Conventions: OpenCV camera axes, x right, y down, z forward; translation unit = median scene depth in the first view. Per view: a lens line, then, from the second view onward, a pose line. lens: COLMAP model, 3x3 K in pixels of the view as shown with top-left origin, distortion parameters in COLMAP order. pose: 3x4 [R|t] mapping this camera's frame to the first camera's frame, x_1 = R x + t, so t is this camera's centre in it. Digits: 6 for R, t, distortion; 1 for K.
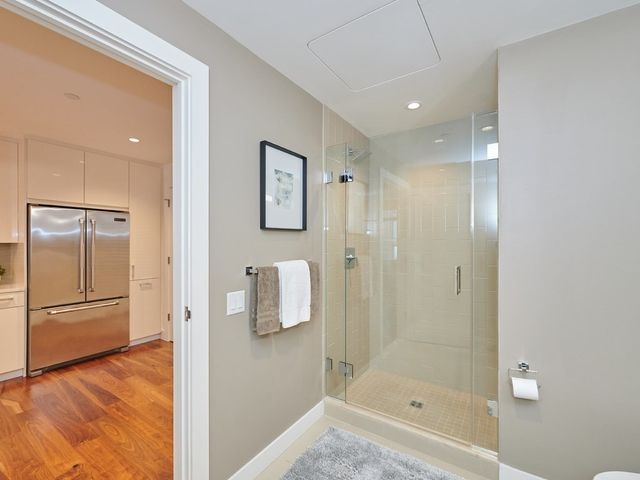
lens RADIAL K [[285.4, 0, 319.7], [0, 285.4, 242.7], [0, 0, 1]] dist [0.001308, -0.000942]
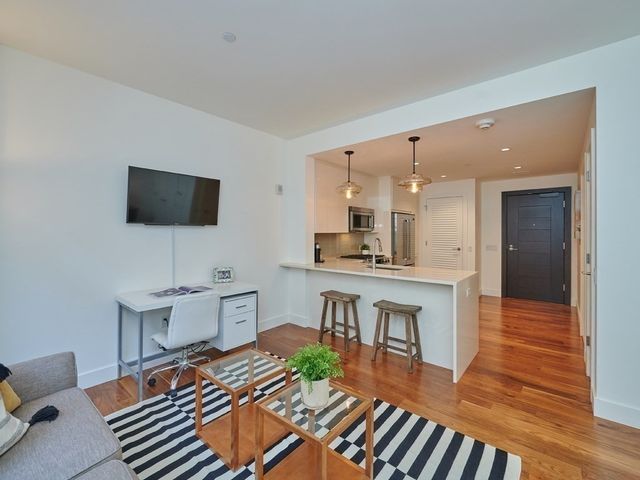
lens RADIAL K [[285.4, 0, 318.1], [0, 285.4, 231.8], [0, 0, 1]] dist [0.001308, -0.000942]
pose [[0.992423, -0.002687, -0.122838, -1.190937], [0.003271, 0.999984, 0.004555, -0.015128], [0.122824, -0.004922, 0.992416, -0.883551]]
